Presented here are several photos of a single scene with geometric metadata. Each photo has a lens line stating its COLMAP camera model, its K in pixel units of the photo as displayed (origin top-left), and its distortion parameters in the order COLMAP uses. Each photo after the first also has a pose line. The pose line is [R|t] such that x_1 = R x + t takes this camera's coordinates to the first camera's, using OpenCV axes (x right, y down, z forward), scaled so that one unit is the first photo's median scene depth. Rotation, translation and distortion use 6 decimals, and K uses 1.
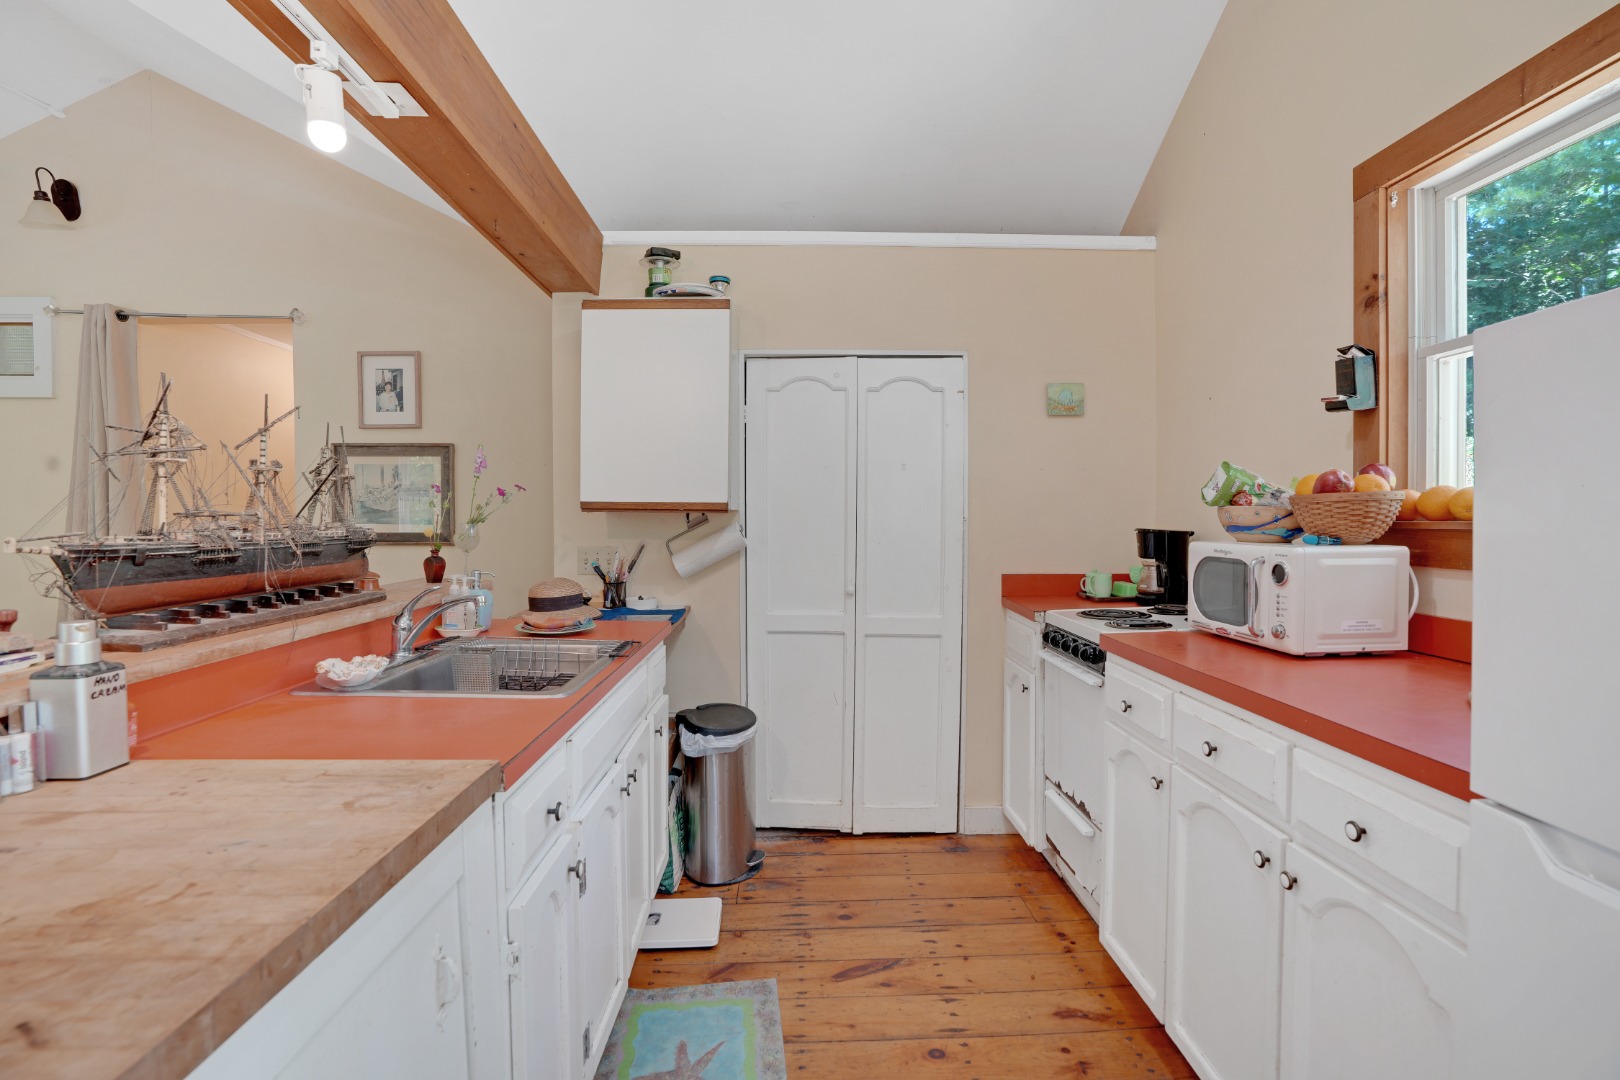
lens RADIAL K [[747.0, 0, 799.0], [0, 747.0, 532.7], [0, 0, 1]] dist [-0.017540, 0.001330]
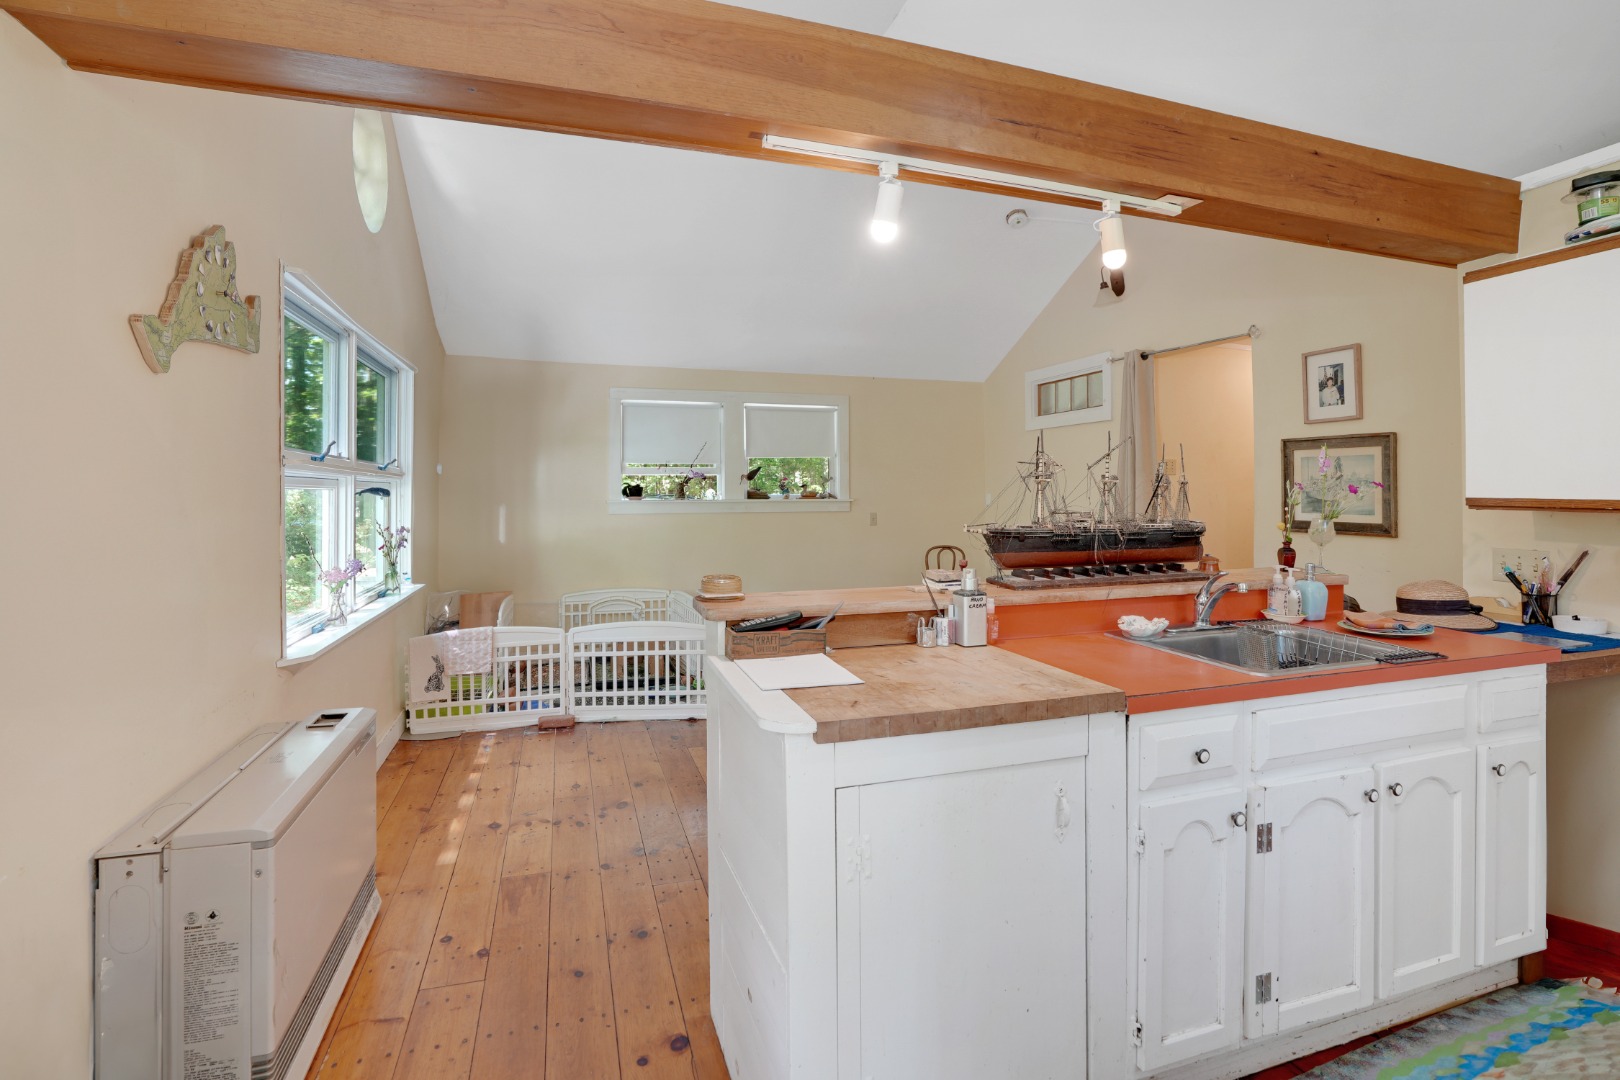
lens RADIAL K [[747.0, 0, 813.3], [0, 747.0, 496.7], [0, 0, 1]] dist [-0.017540, 0.001330]
pose [[0.313221, 0.003481, -0.949674, 0.300444], [-0.023871, 0.999706, -0.004209, -0.020464], [0.949380, 0.023988, 0.313212, -0.015197]]
